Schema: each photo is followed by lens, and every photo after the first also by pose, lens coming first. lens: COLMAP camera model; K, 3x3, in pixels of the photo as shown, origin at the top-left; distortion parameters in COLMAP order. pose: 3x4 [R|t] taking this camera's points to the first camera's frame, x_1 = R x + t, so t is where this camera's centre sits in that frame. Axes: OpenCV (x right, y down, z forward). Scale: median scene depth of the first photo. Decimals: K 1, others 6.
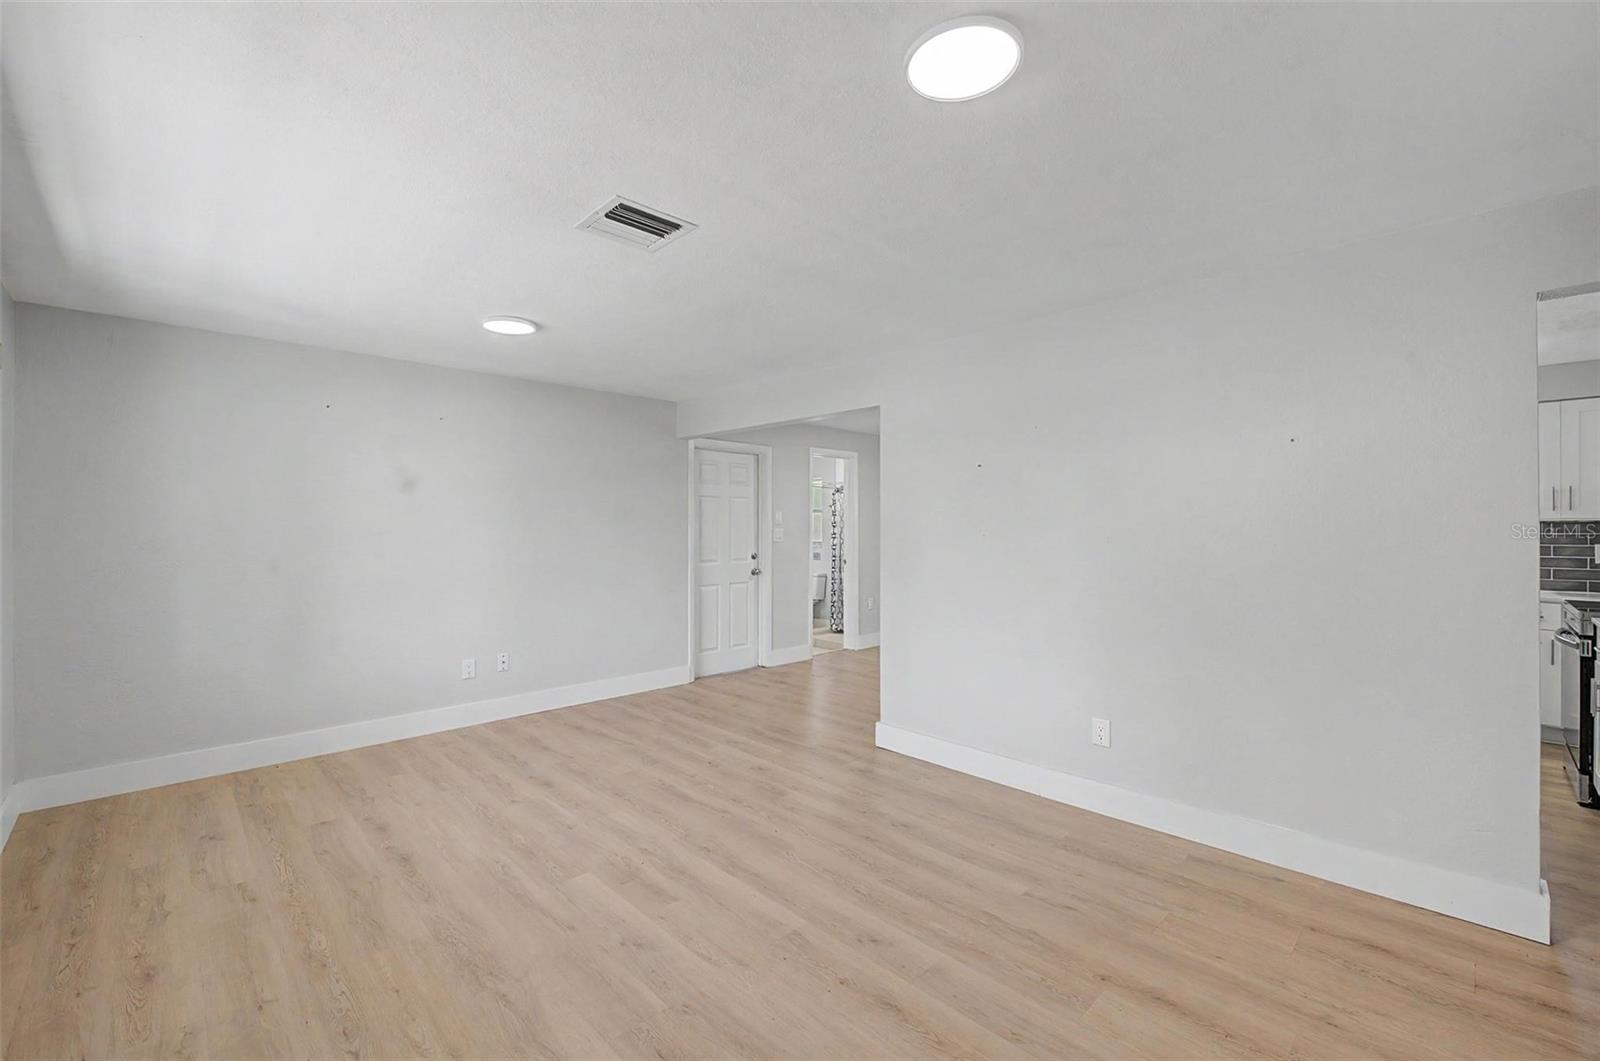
lens RADIAL K [[685.1, 0, 792.4], [0, 685.1, 524.8], [0, 0, 1]] dist [0.000975, -0.000315]
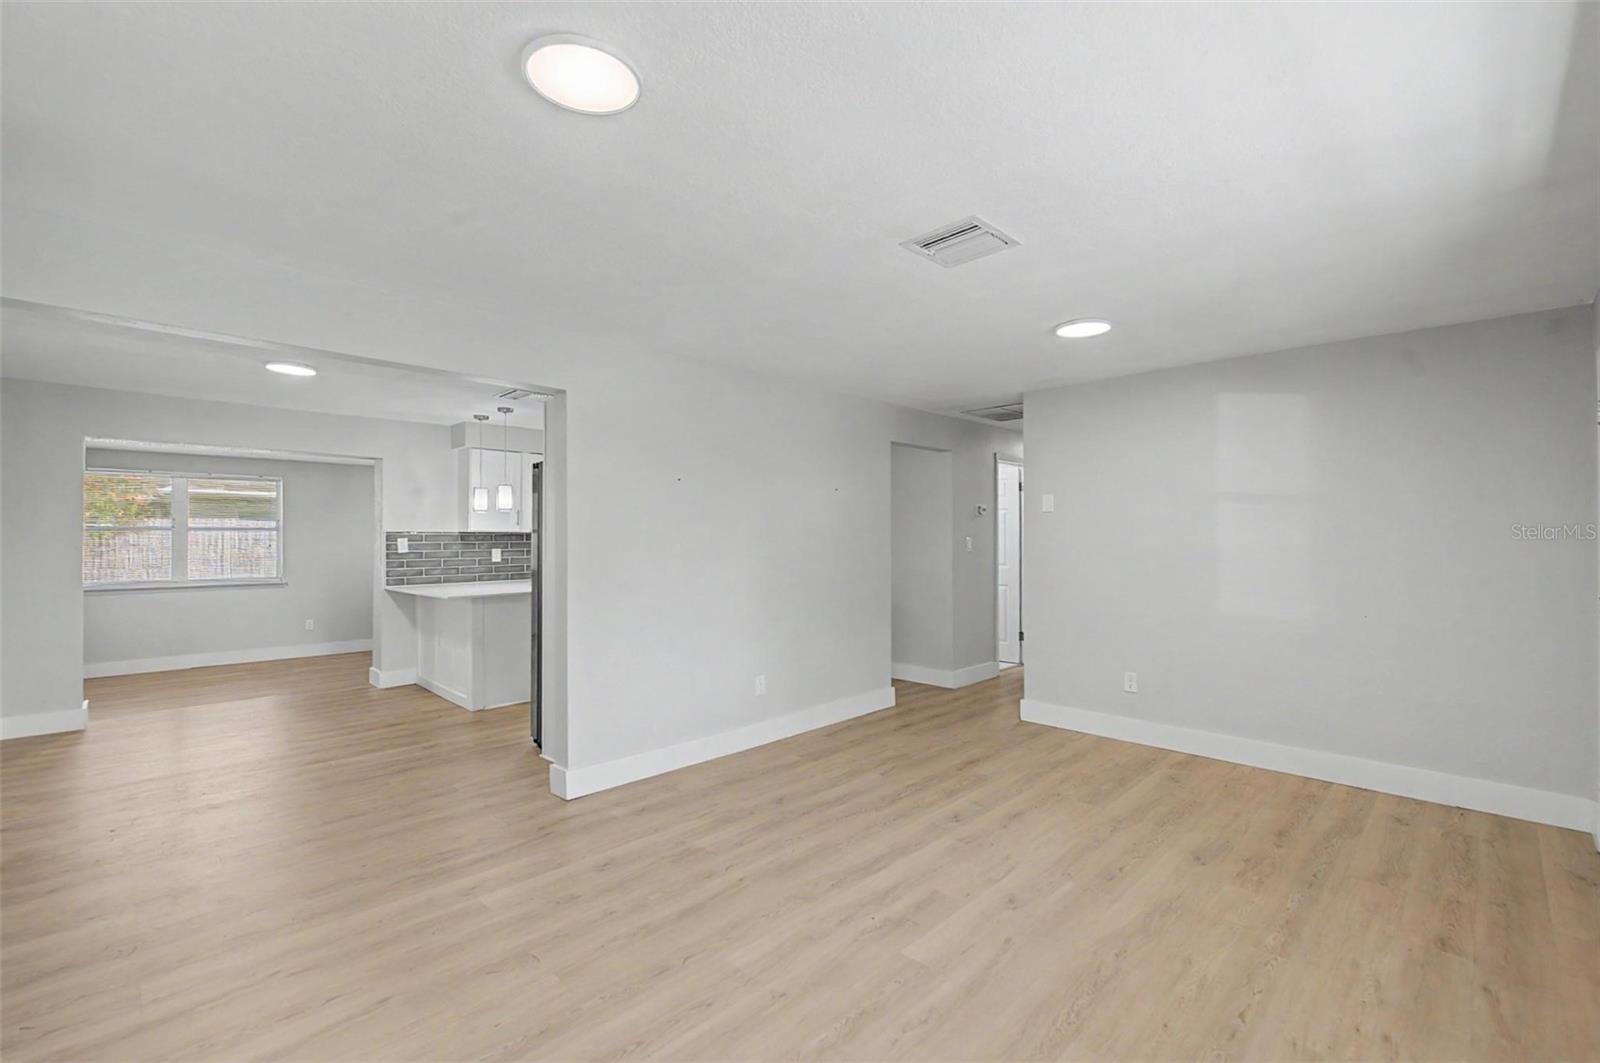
lens RADIAL K [[708.6, 0, 807.3], [0, 708.6, 536.7], [0, 0, 1]] dist [0.004937, 0.000100]
pose [[-0.049921, -0.000637, 0.998753, -1.161586], [-0.002254, 0.999997, 0.000525, 0.004791], [-0.998751, -0.002225, -0.049922, 1.170645]]
